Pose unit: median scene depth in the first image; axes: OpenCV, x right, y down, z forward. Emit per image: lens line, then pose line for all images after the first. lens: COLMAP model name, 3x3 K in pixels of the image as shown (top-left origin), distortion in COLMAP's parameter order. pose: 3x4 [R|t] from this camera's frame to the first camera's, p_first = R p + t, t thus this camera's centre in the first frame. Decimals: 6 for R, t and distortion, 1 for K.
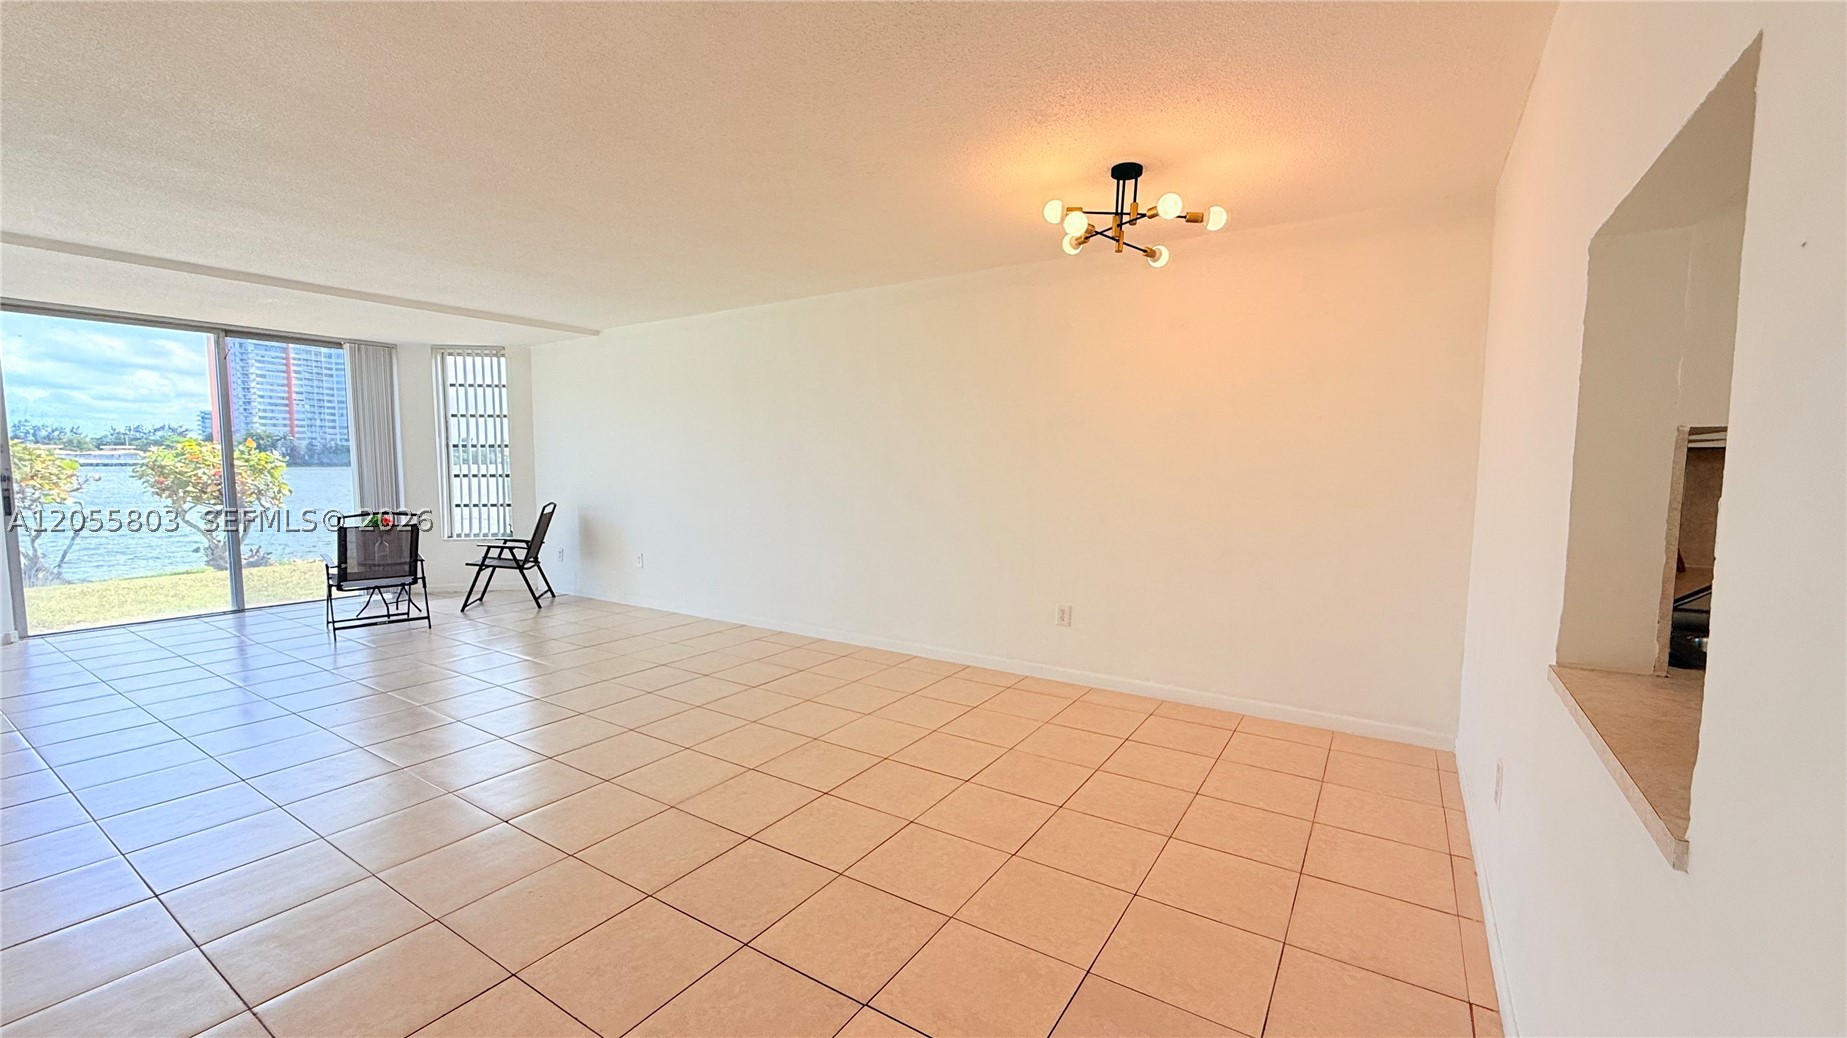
lens RADIAL K [[736.6, 0, 921.2], [0, 736.6, 515.9], [0, 0, 1]] dist [-0.002637, -0.000368]
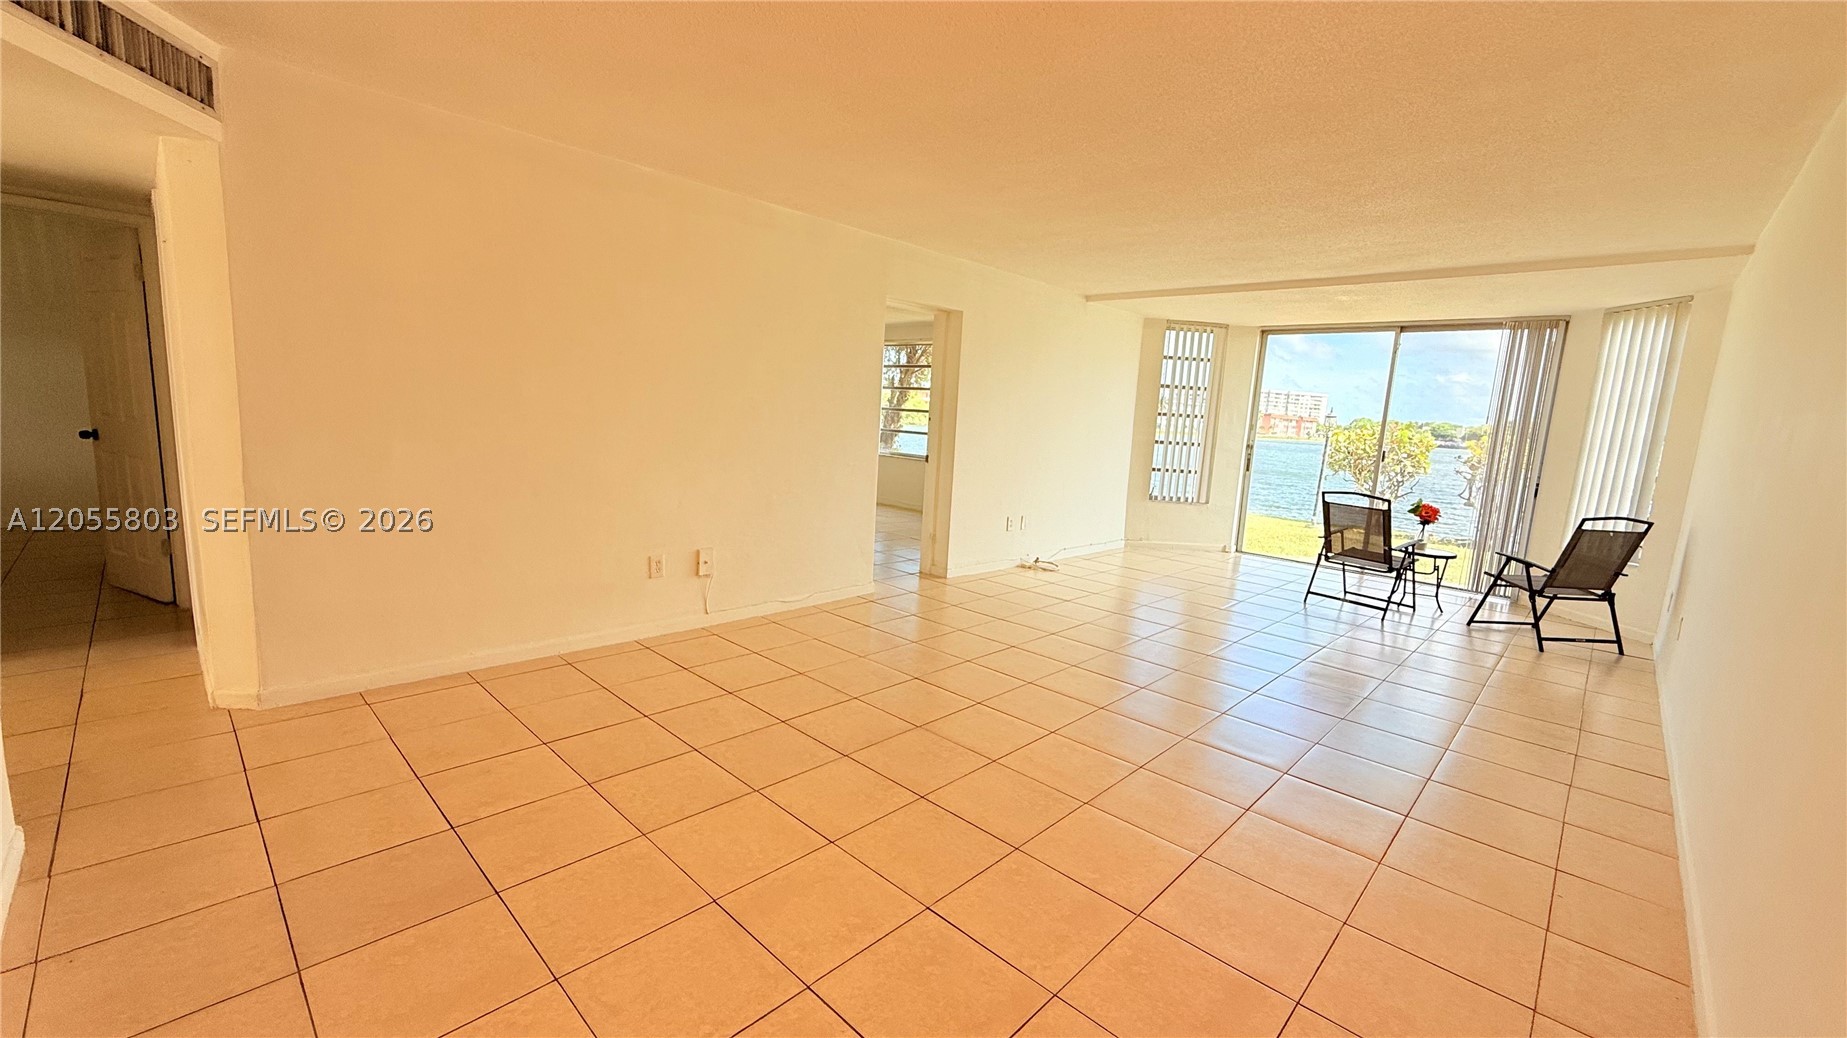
lens RADIAL K [[736.6, 0, 917.7], [0, 736.6, 522.8], [0, 0, 1]] dist [-0.002637, -0.000368]
pose [[-0.187989, 0.129382, -0.973612, 0.374819], [-0.128507, 0.979524, 0.154981, -0.044186], [0.973728, 0.154251, -0.167513, 0.593501]]
